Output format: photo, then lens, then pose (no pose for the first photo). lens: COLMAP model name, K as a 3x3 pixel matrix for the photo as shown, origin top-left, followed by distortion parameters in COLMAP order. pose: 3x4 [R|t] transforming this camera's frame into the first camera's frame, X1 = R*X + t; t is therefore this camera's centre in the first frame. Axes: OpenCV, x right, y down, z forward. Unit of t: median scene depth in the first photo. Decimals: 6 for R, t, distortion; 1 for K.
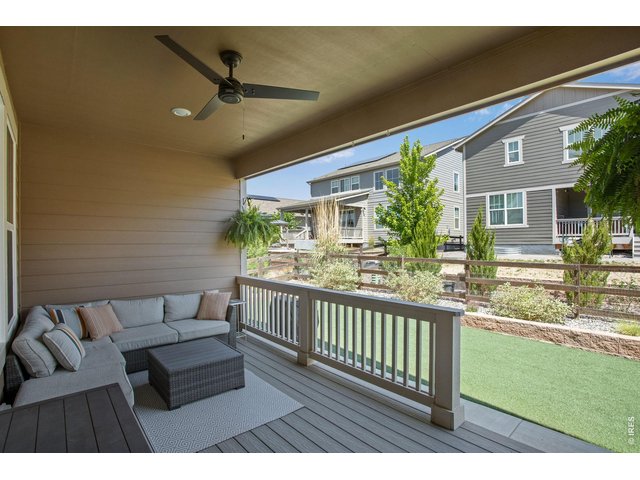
lens RADIAL K [[320.1, 0, 320.0], [0, 320.1, 242.8], [0, 0, 1]] dist [-0.000385, 0.000334]
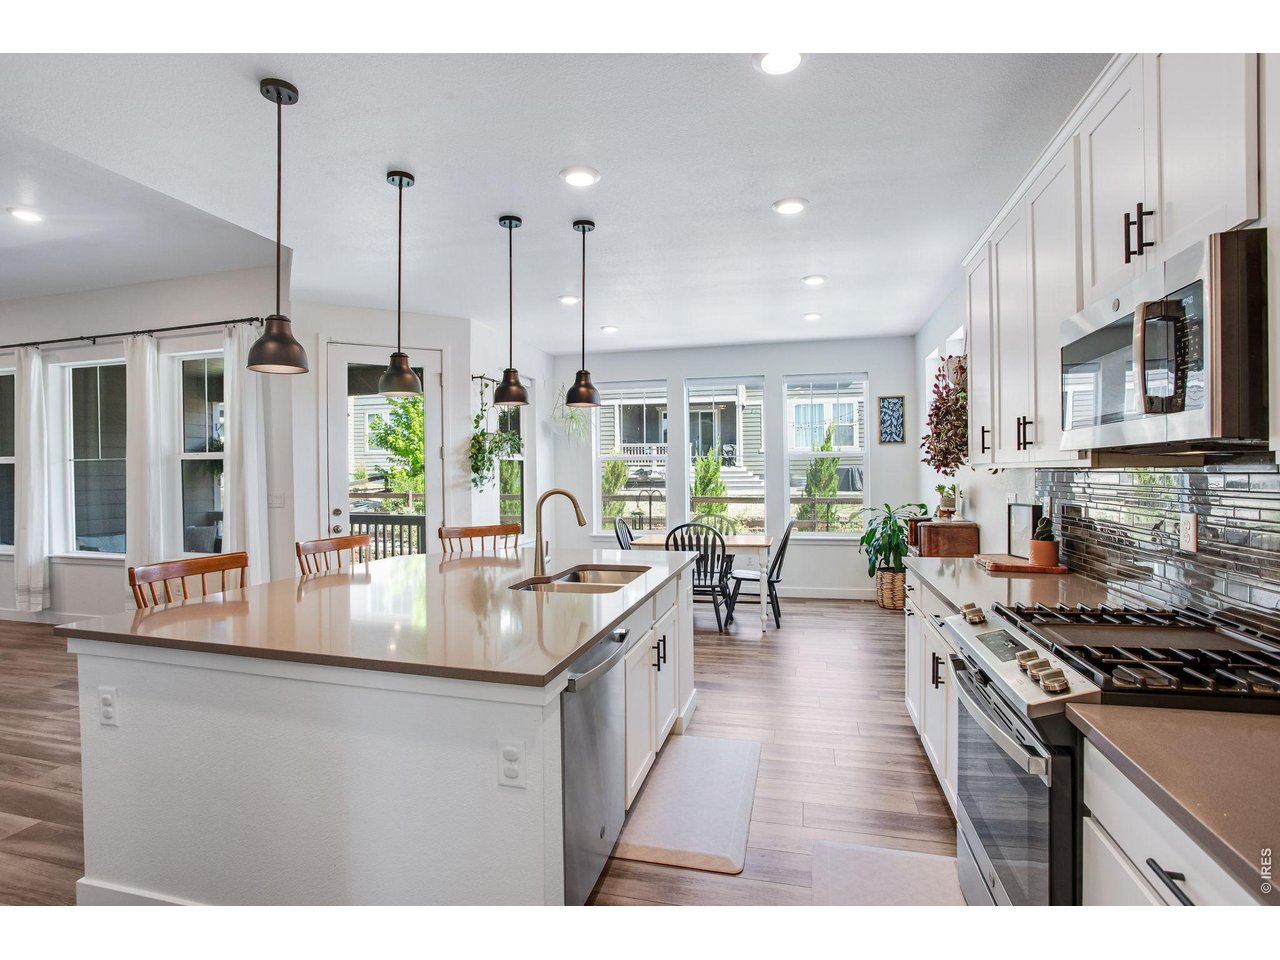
lens RADIAL K [[640.3, 0, 639.3], [0, 640.3, 475.3], [0, 0, 1]] dist [-0.000385, 0.000334]
pose [[0.835597, -0.000336, 0.549343, -0.084536], [-0.002522, 0.999987, 0.004448, -0.004737], [-0.549337, -0.005102, 0.835585, -0.393106]]
